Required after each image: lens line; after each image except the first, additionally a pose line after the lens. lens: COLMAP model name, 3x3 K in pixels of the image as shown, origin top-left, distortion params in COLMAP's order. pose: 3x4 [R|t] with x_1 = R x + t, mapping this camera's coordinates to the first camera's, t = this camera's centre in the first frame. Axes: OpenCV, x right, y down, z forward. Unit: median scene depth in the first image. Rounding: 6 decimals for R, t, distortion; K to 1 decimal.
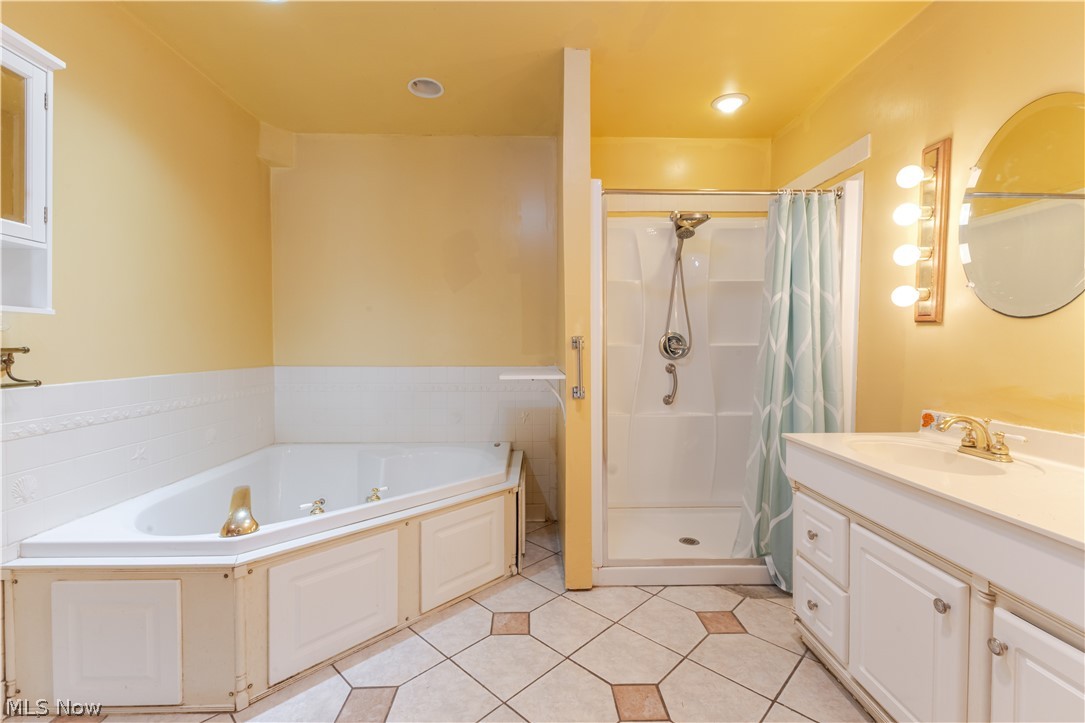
lens RADIAL K [[470.5, 0, 544.2], [0, 470.5, 358.0], [0, 0, 1]] dist [0.001648, -0.001197]
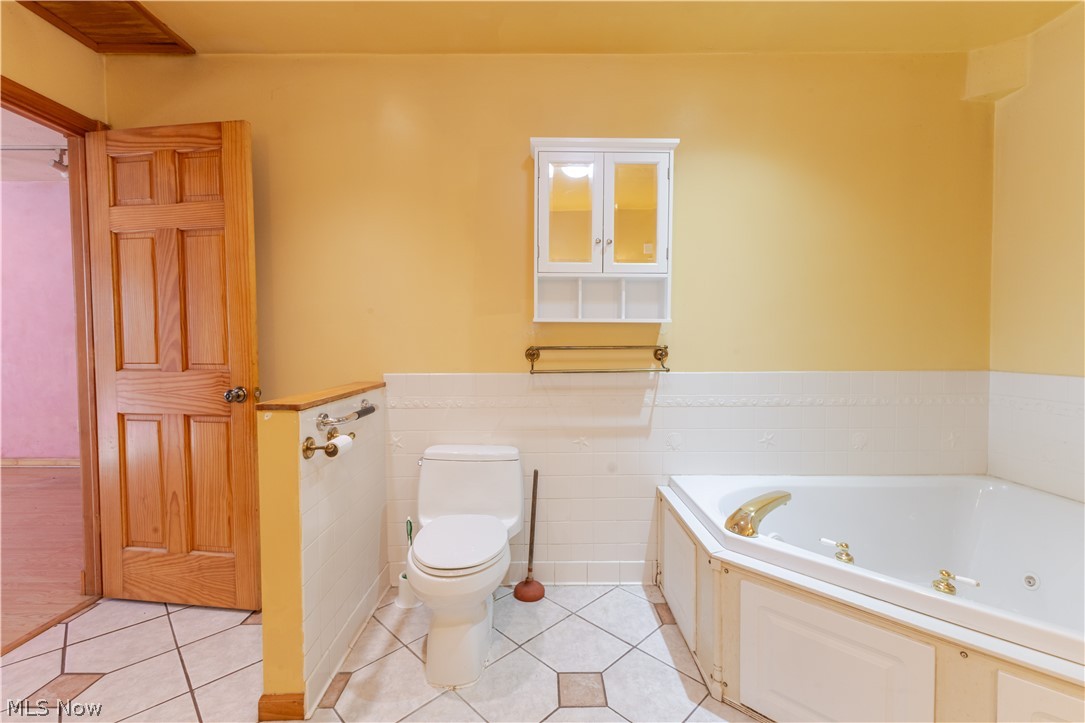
lens RADIAL K [[470.5, 0, 543.5], [0, 470.5, 356.1], [0, 0, 1]] dist [0.001648, -0.001197]
pose [[-0.030524, 0.030184, -0.999078, 0.303579], [-0.023616, 0.999243, 0.030911, -0.019925], [0.999255, 0.024538, -0.029789, 0.515729]]
